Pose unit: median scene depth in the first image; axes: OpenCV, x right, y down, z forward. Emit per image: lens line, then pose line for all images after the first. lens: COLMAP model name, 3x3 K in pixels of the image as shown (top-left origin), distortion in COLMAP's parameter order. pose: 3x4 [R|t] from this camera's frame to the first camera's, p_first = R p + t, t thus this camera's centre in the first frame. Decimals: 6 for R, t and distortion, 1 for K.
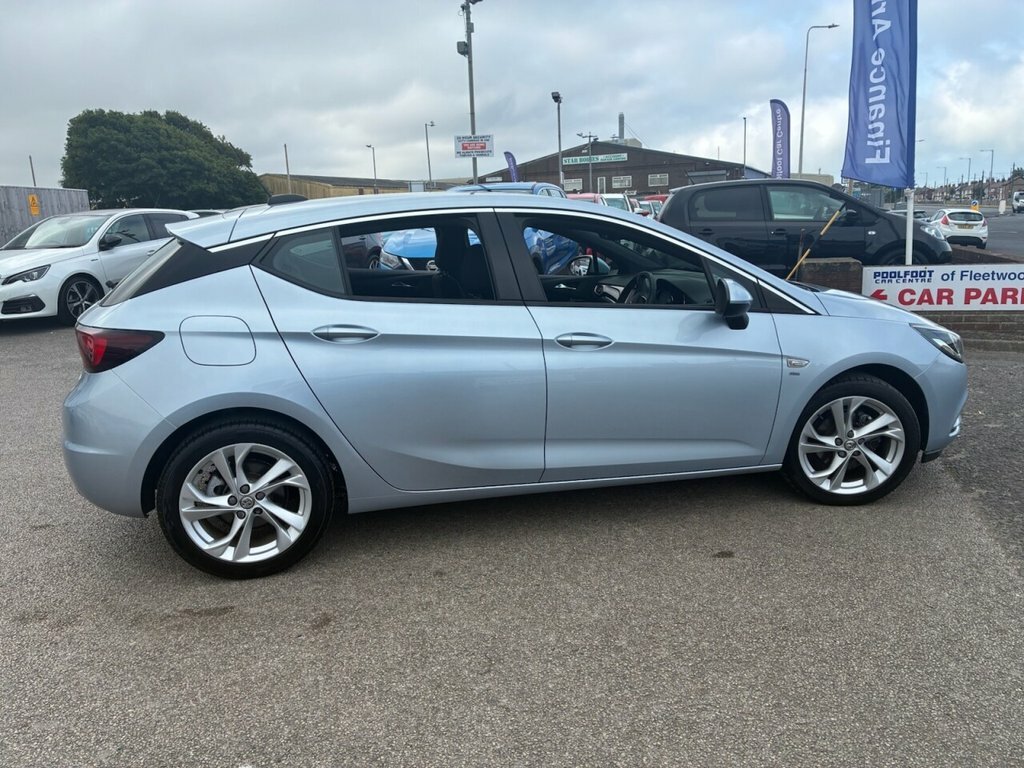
lens RADIAL K [[806.3, 0, 512.0], [0, 806.3, 384.0], [0, 0, 1]] dist [-0.001148, -0.007037]
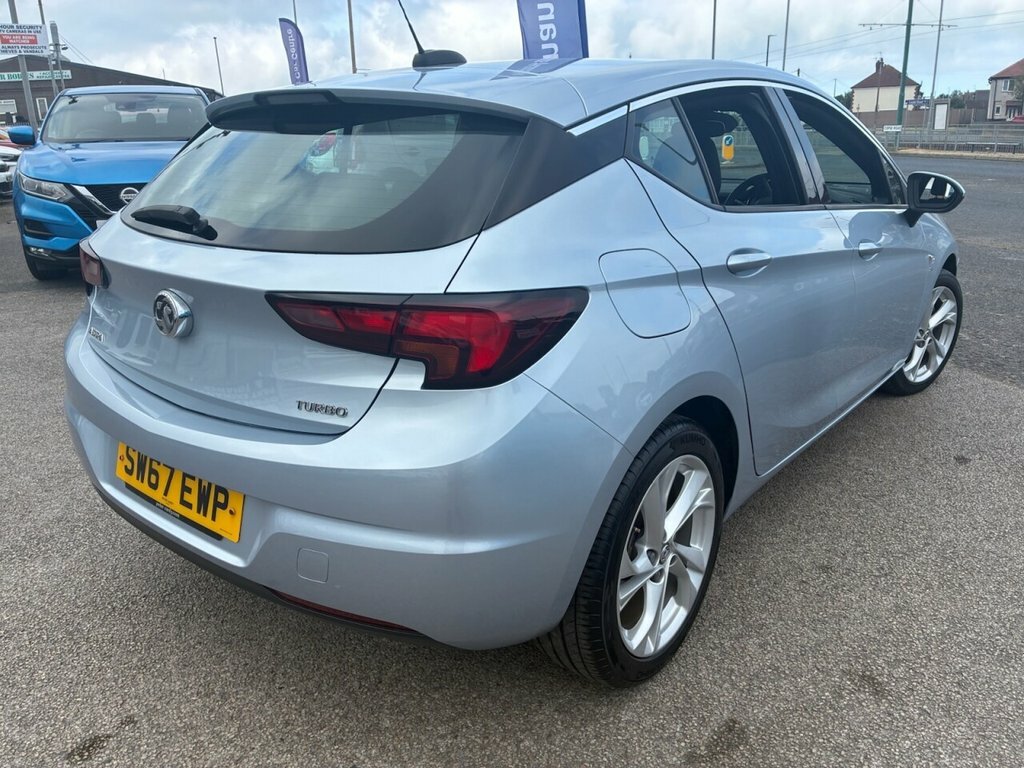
lens RADIAL K [[795.2, 0, 512.0], [0, 795.2, 384.0], [0, 0, 1]] dist [0.084555, -0.123339]
pose [[0.787665, -0.169184, 0.592419, -0.266470], [0.122829, 0.985376, 0.118094, -0.023088], [-0.603736, -0.020252, 0.796927, 0.205341]]
